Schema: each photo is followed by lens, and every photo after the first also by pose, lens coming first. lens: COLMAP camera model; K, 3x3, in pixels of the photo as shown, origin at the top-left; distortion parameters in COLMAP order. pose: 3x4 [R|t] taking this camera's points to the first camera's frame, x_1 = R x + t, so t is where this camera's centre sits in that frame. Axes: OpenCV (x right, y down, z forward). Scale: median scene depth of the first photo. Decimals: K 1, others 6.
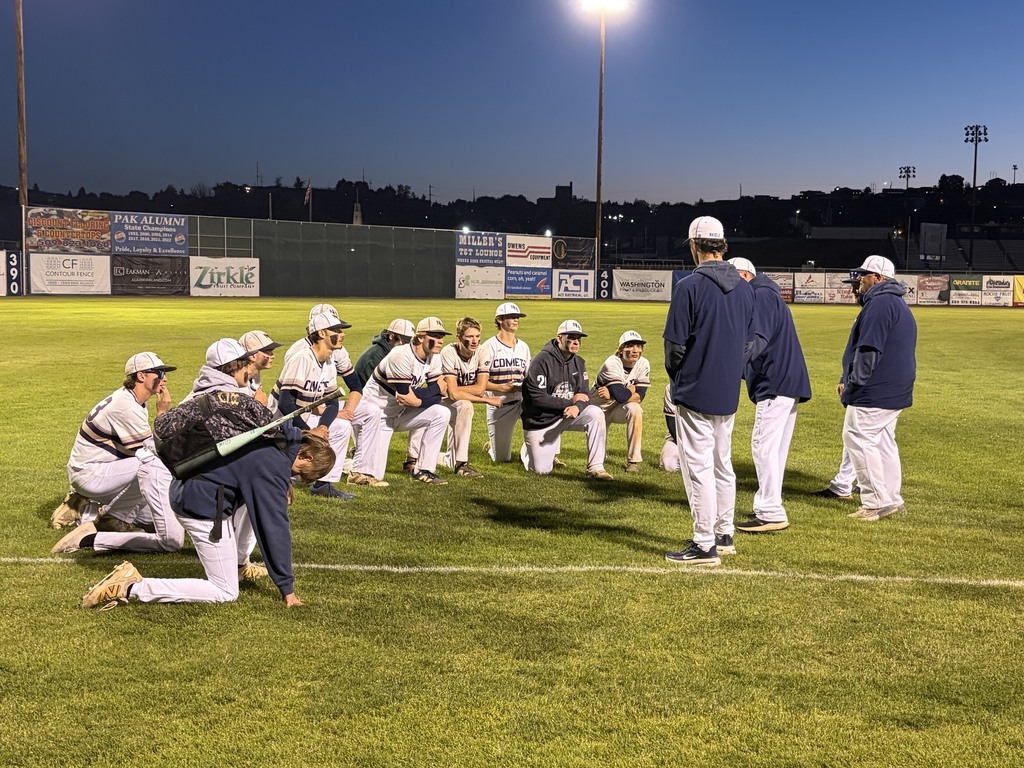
lens RADIAL K [[1319.1, 0, 512.0], [0, 1319.1, 384.0], [0, 0, 1]] dist [-0.092231, -0.055615]
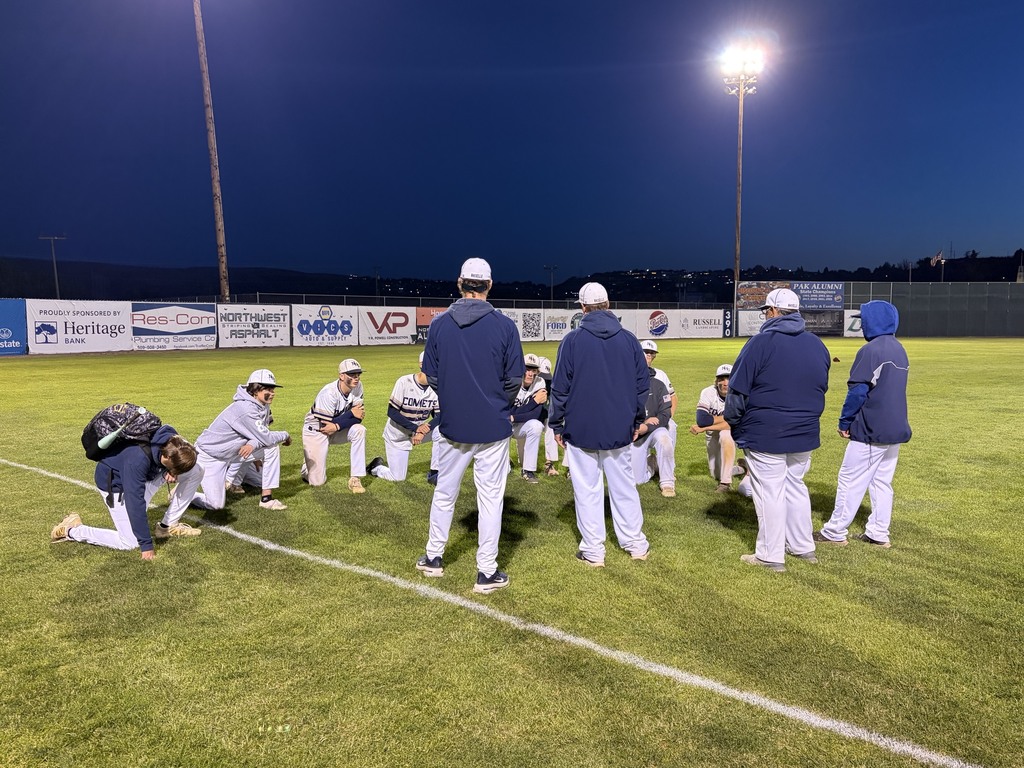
lens RADIAL K [[805.7, 0, 512.0], [0, 805.7, 384.0], [0, 0, 1]] dist [0.067515, -0.087621]
pose [[0.746657, 0.029651, -0.664548, 0.084907], [-0.036485, 0.999328, 0.003595, -0.004216], [0.664207, 0.021562, 0.747237, 0.075402]]
